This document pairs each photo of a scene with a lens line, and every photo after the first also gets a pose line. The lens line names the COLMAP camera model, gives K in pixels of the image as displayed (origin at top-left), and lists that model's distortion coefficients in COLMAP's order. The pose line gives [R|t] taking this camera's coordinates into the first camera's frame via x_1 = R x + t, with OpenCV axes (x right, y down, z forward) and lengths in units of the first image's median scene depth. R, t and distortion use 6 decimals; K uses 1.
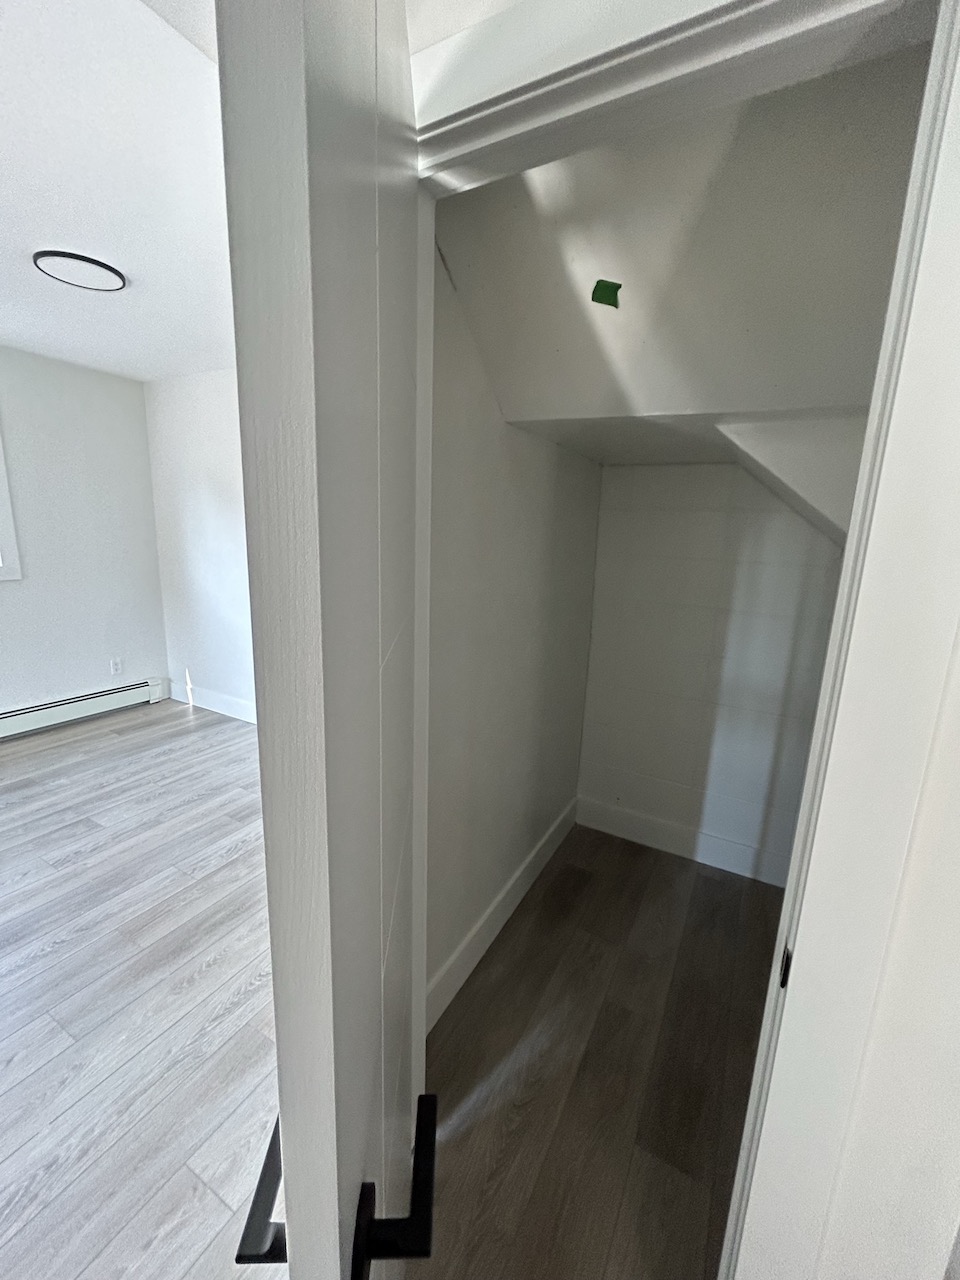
lens RADIAL K [[521.8, 0, 479.5], [0, 521.8, 639.9], [0, 0, 1]] dist [0.001471, 0.000117]
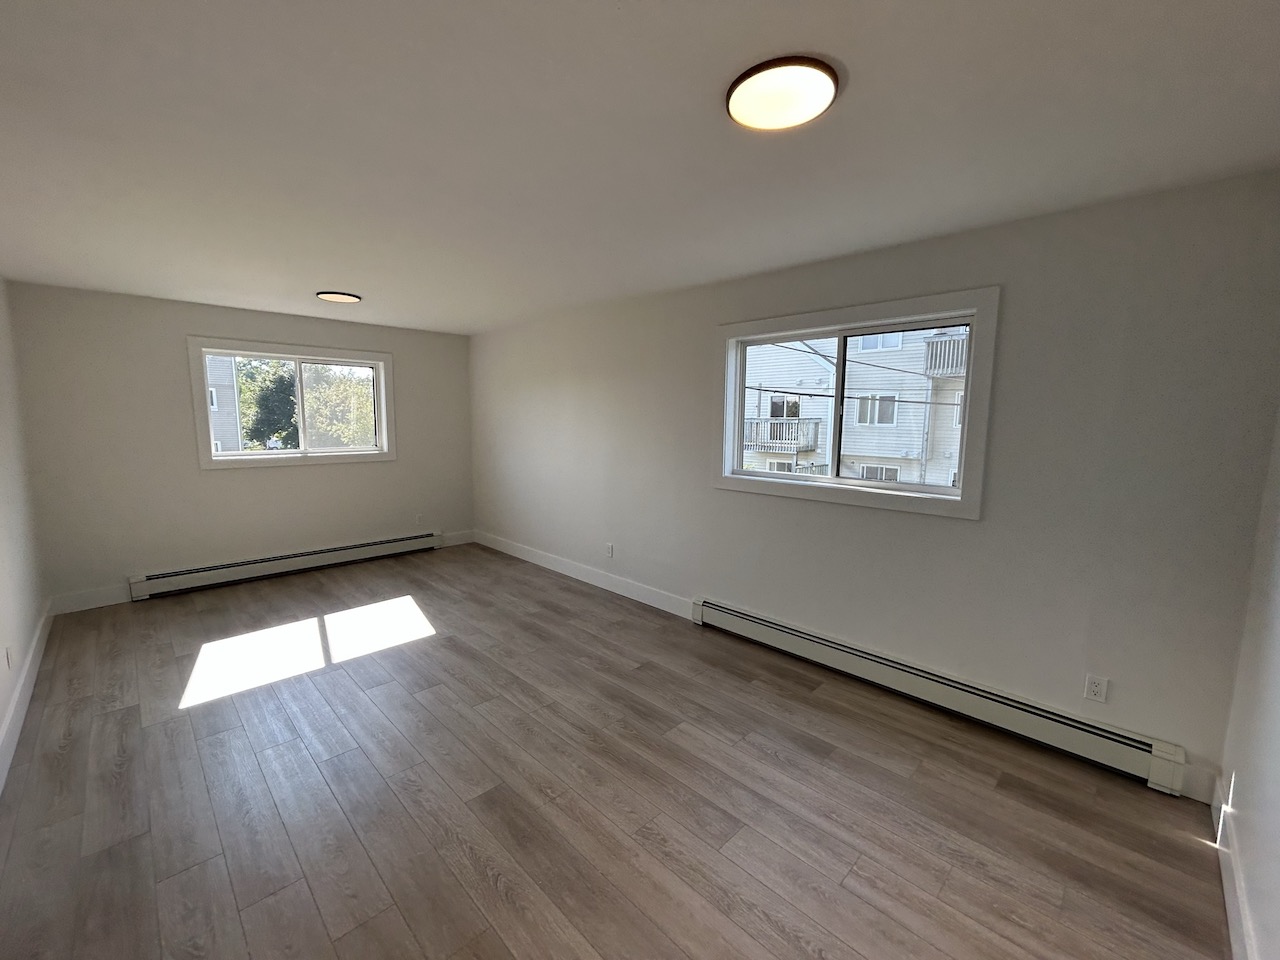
lens RADIAL K [[521.8, 0, 637.6], [0, 521.8, 483.7], [0, 0, 1]] dist [0.001471, 0.000117]
pose [[-0.279723, 0.066768, -0.957756, -0.015809], [-0.218009, 0.967102, 0.131091, -0.170976], [0.935001, 0.245469, -0.255965, 0.789816]]
